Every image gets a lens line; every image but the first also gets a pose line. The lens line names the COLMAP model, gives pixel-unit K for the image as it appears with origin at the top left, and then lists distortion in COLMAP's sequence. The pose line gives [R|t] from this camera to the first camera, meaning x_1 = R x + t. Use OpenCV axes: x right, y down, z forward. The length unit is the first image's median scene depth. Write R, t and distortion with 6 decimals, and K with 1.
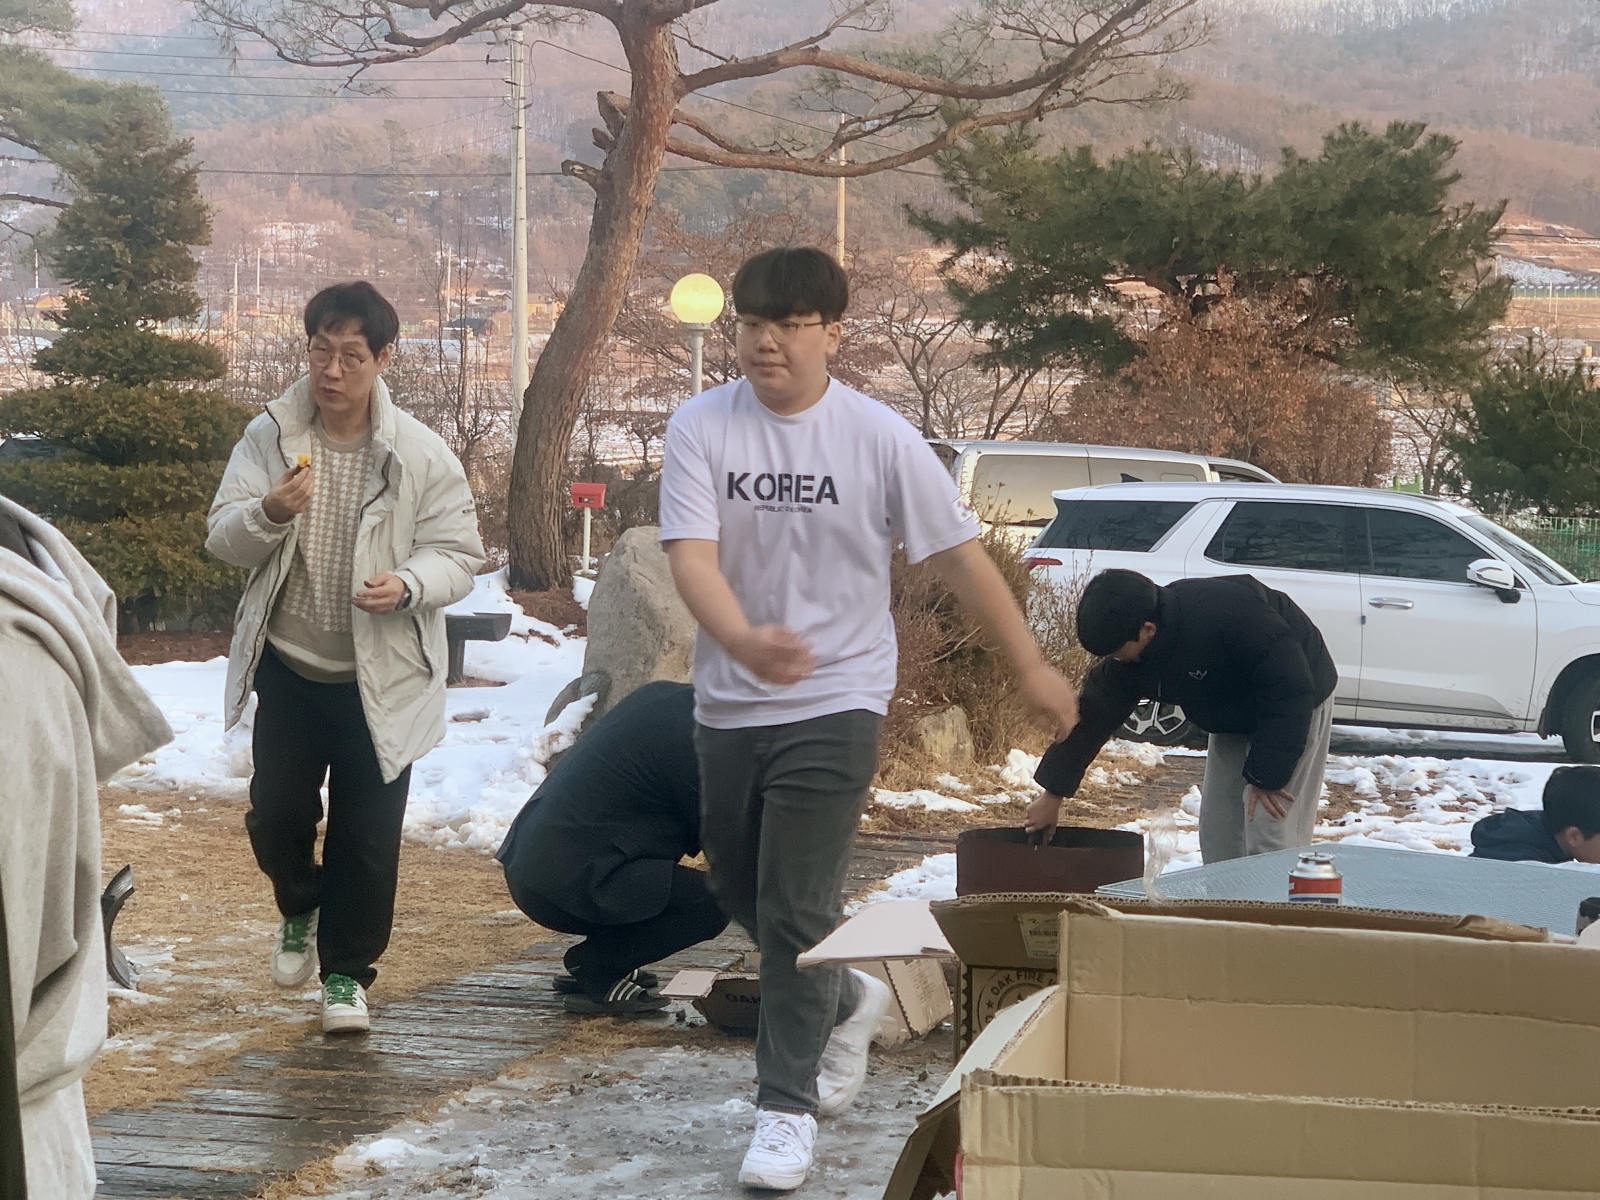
lens RADIAL K [[3345.4, 0, 806.8], [0, 3345.4, 604.4], [0, 0, 1]] dist [-0.052010, 0.000000]
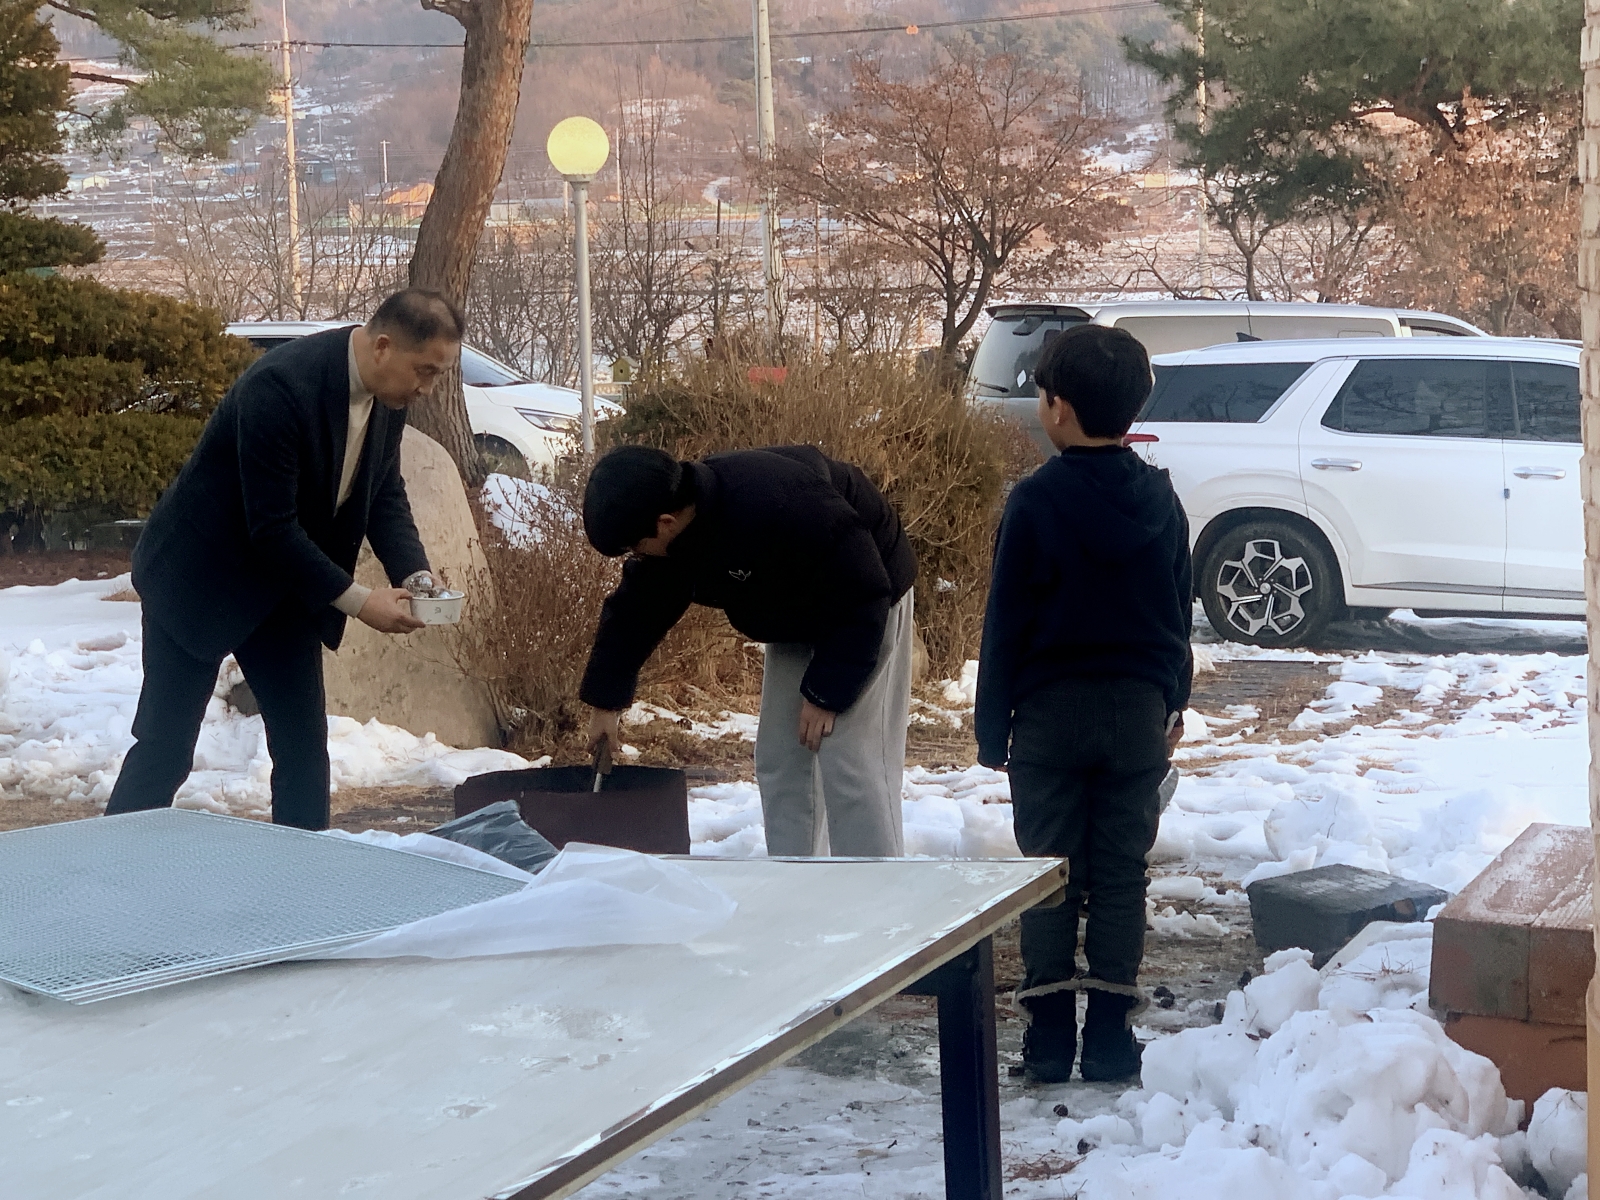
lens RADIAL K [[3629.2, 0, 796.6], [0, 3629.2, 592.4], [0, 0, 1]] dist [0.046360, 0.000000]
pose [[0.990090, -0.029223, -0.137361, 0.112116], [0.032591, 0.999219, 0.022328, 0.003203], [0.136601, -0.026583, 0.990269, 0.061033]]
